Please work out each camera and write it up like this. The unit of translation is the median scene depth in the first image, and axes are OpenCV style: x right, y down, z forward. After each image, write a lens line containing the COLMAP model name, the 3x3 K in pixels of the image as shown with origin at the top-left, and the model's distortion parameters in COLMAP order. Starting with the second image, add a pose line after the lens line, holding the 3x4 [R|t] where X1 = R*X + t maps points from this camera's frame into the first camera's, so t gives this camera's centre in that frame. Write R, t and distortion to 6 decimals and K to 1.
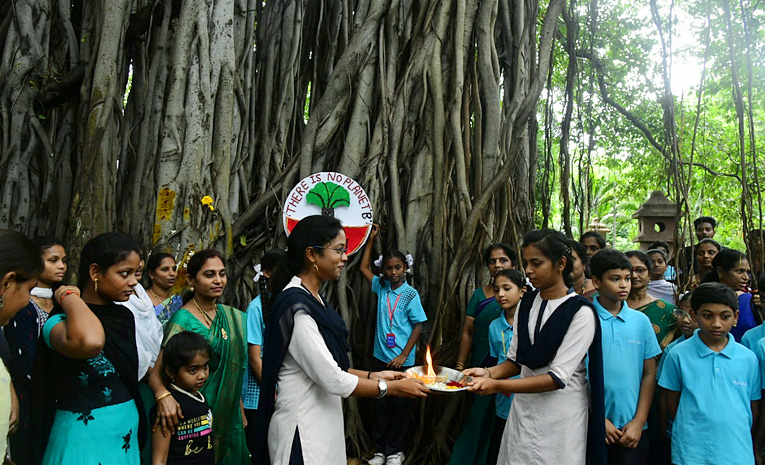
lens RADIAL K [[560.7, 0, 370.6], [0, 560.7, 214.7], [0, 0, 1]] dist [-0.115290, 0.067361]
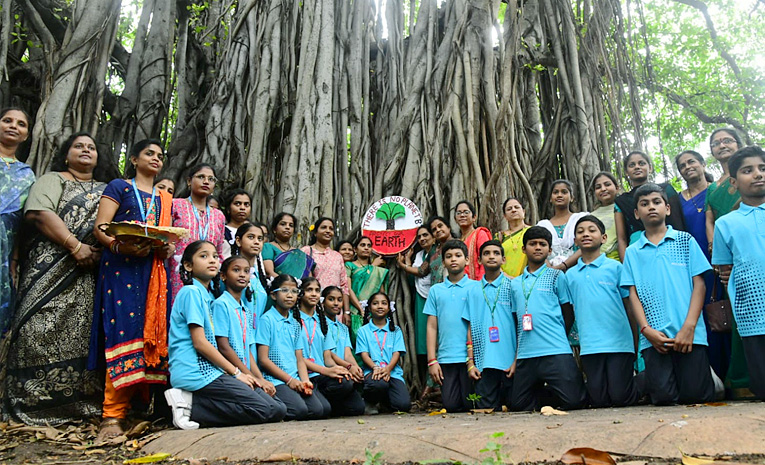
lens RADIAL K [[579.6, 0, 408.9], [0, 579.6, 196.0], [0, 0, 1]] dist [-0.114274, 0.081943]
pose [[0.948641, -0.157768, -0.274207, 0.364169], [0.074585, 0.953875, -0.290790, 0.346210], [0.307437, 0.255404, 0.916652, -0.325359]]
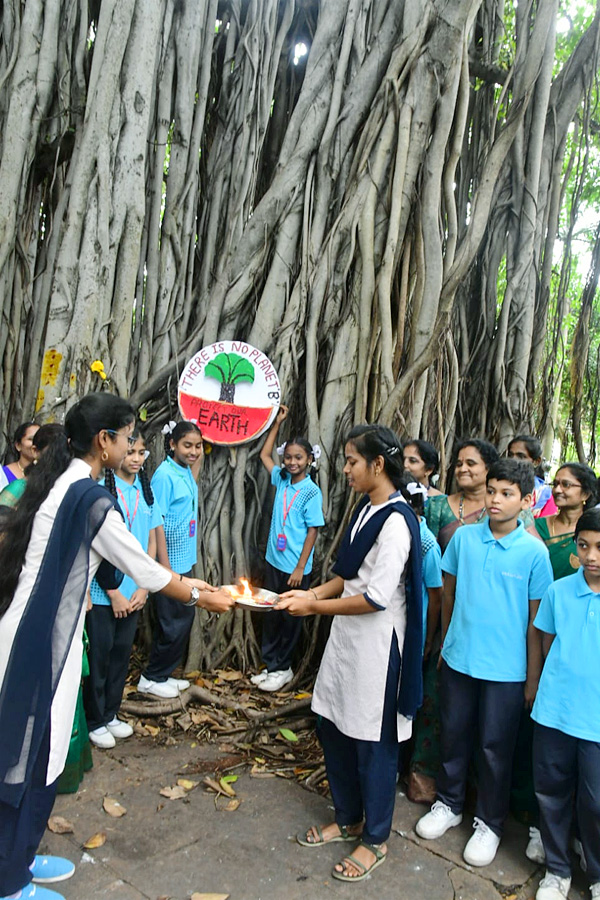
lens RADIAL K [[691.2, 0, 300.0], [0, 691.2, 450.0], [0, 0, 1]] dist [-0.107209, 0.065246]
pose [[0.985552, 0.078870, -0.149888, 0.191084], [-0.065197, 0.993431, 0.094048, -0.016520], [0.156321, -0.082917, 0.984220, -0.028876]]
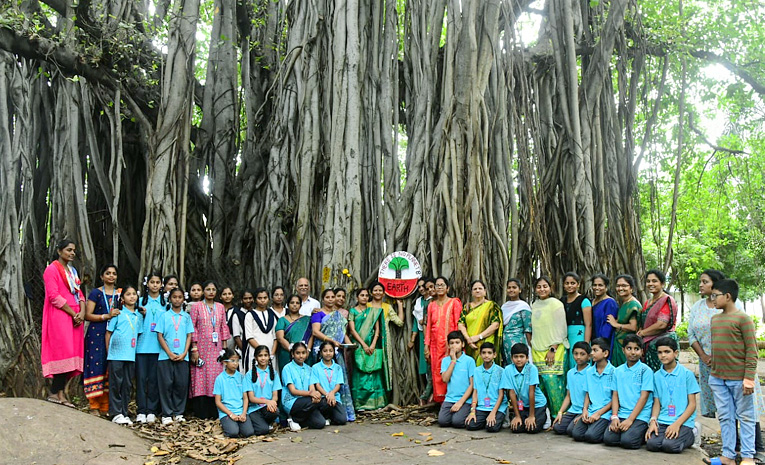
lens RADIAL K [[622.5, 0, 383.8], [0, 622.5, 195.9], [0, 0, 1]] dist [-0.129039, 0.087791]
pose [[0.870498, -0.138242, -0.472359, 0.886247], [0.067845, 0.984285, -0.163035, 0.077827], [0.487474, 0.109875, 0.866197, -0.858721]]
